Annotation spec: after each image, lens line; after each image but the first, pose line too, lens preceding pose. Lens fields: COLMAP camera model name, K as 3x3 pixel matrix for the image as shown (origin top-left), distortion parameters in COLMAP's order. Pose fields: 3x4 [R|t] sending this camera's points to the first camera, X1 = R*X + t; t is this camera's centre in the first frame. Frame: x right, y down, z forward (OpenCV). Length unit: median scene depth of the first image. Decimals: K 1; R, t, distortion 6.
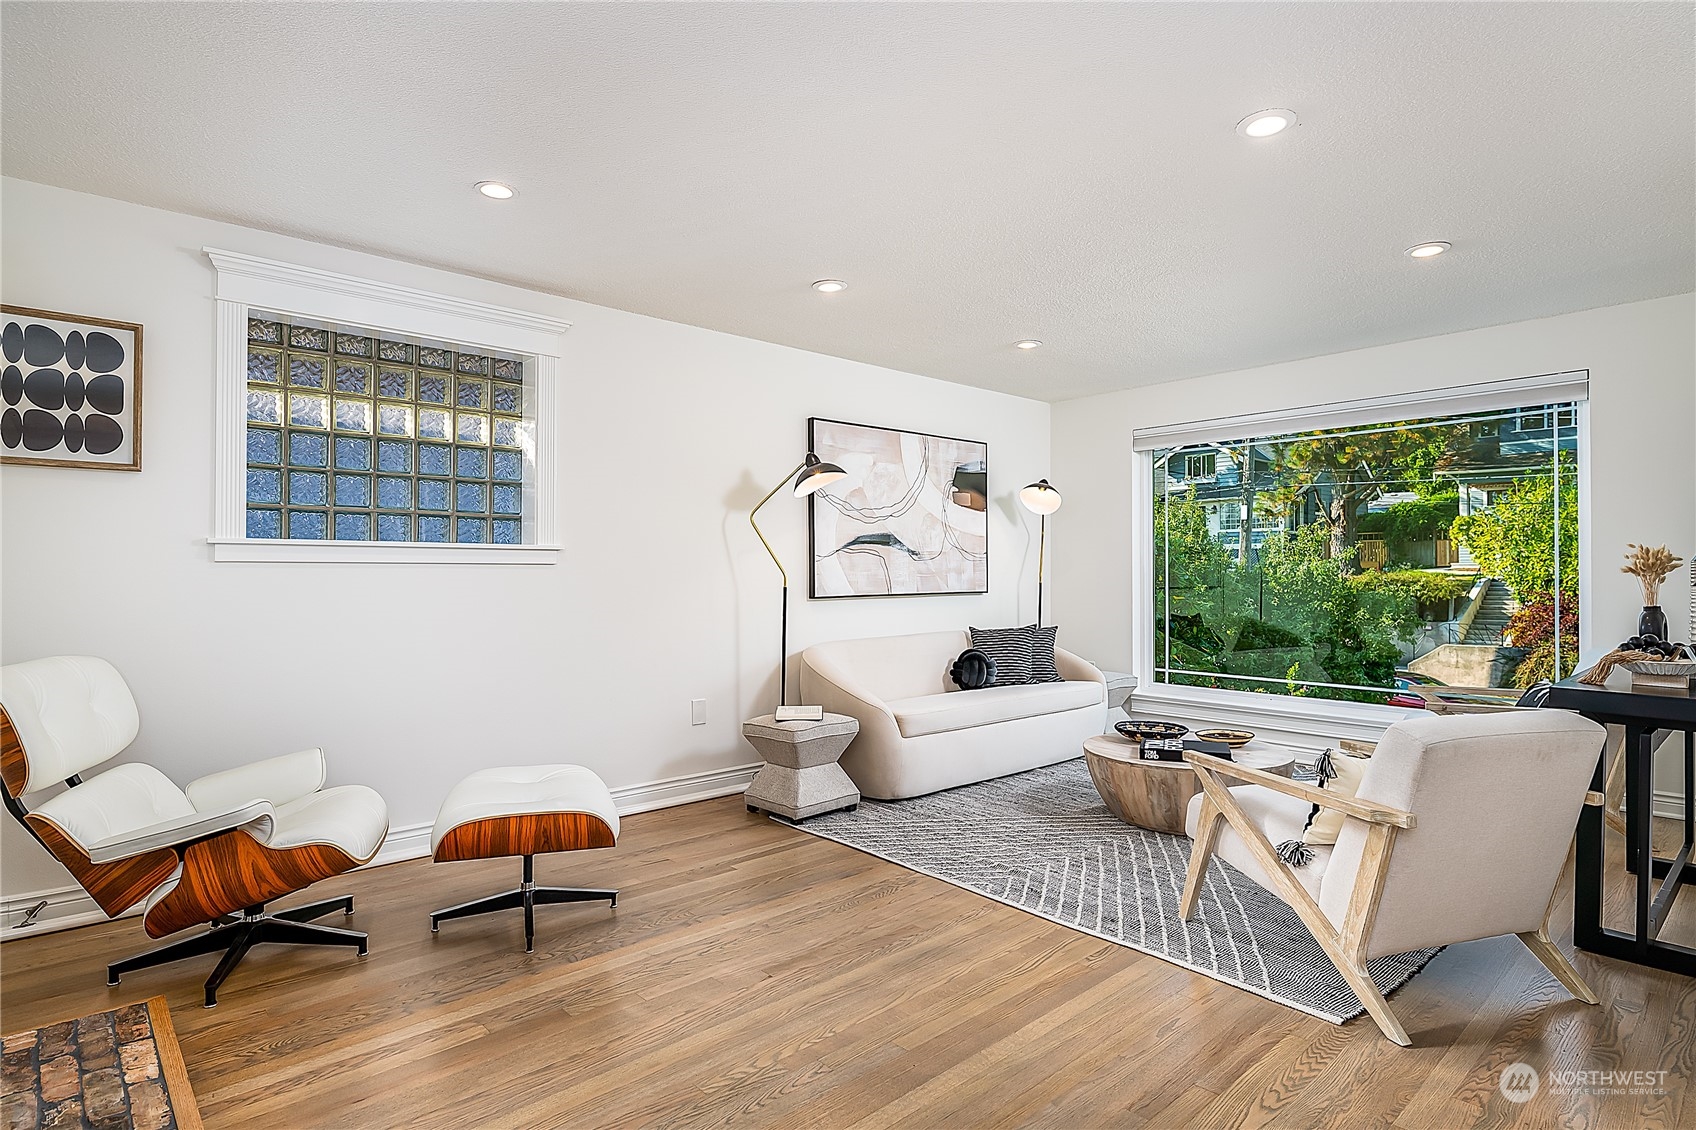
lens RADIAL K [[853.6, 0, 848.0], [0, 853.6, 565.0], [0, 0, 1]] dist [-0.001582, -0.000075]
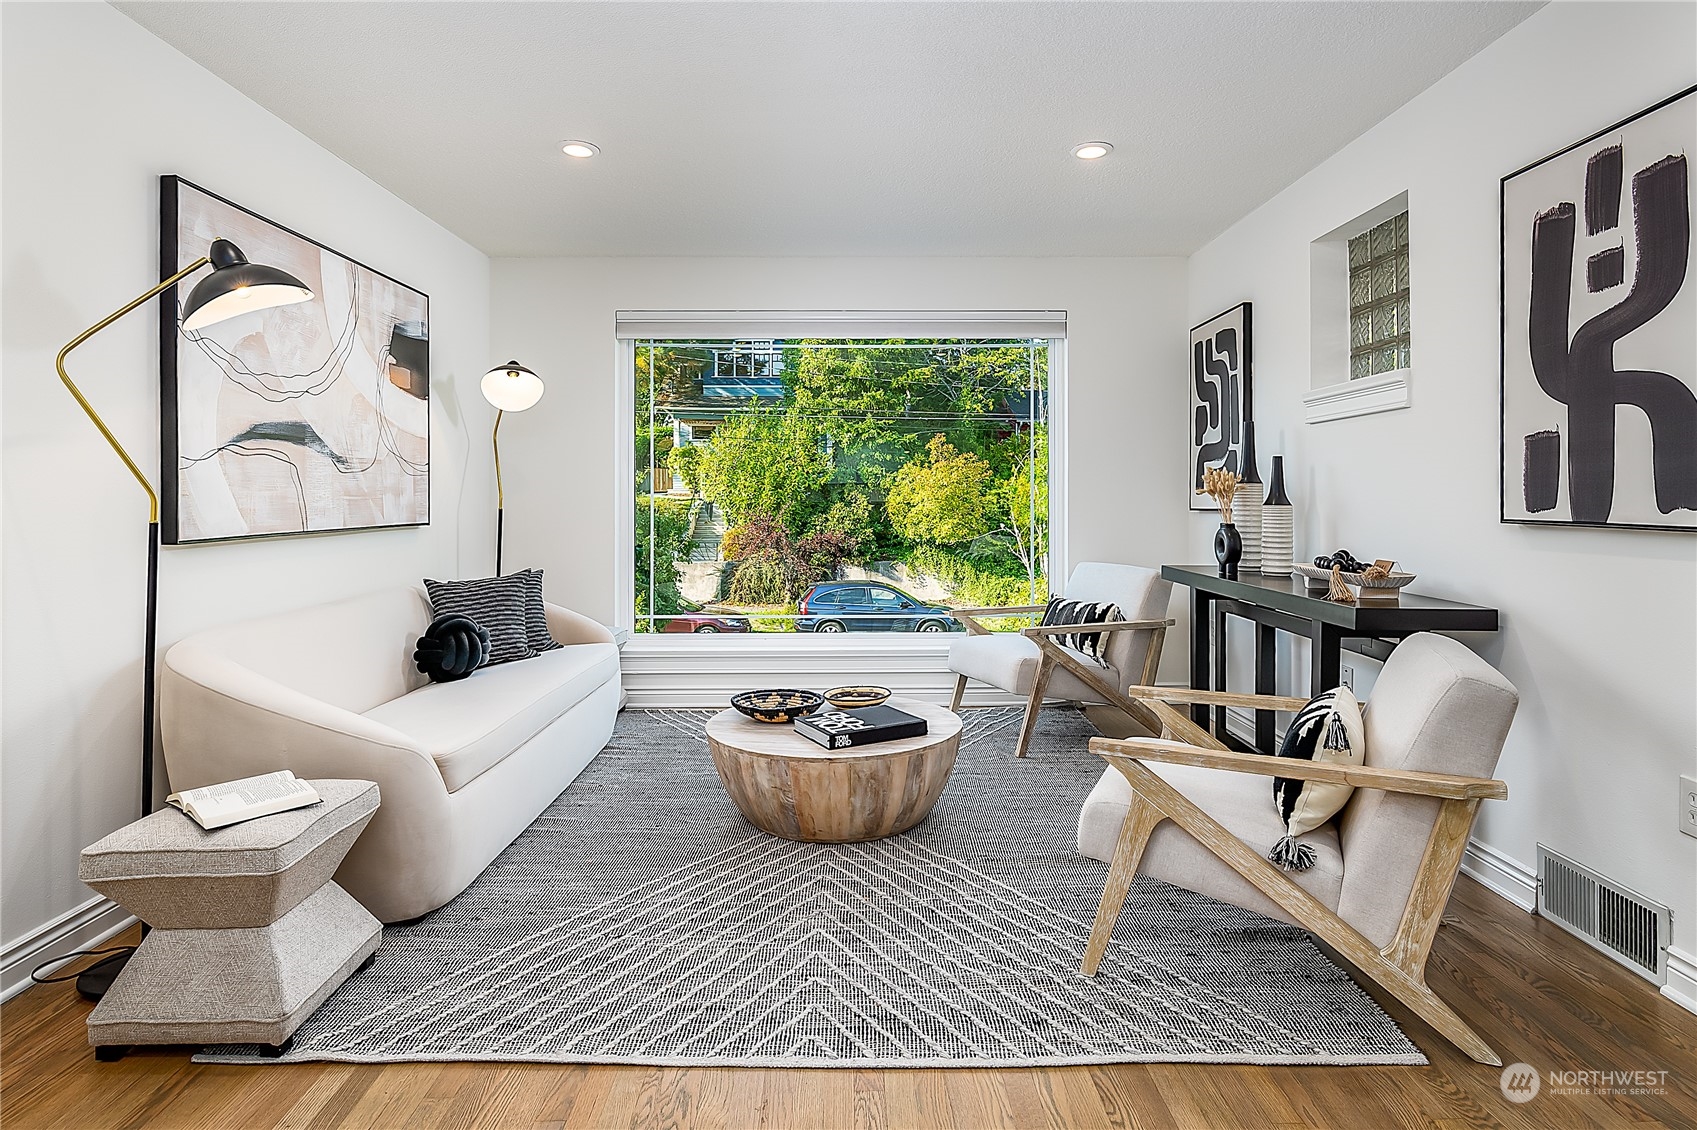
lens RADIAL K [[900.4, 0, 843.8], [0, 900.4, 488.8], [0, 0, 1]] dist [-0.012870, 0.000160]
pose [[0.663349, 0.006867, 0.748279, -0.161390], [-0.006249, 0.999974, -0.003637, 0.006432], [-0.748284, -0.002263, 0.663374, 0.352271]]
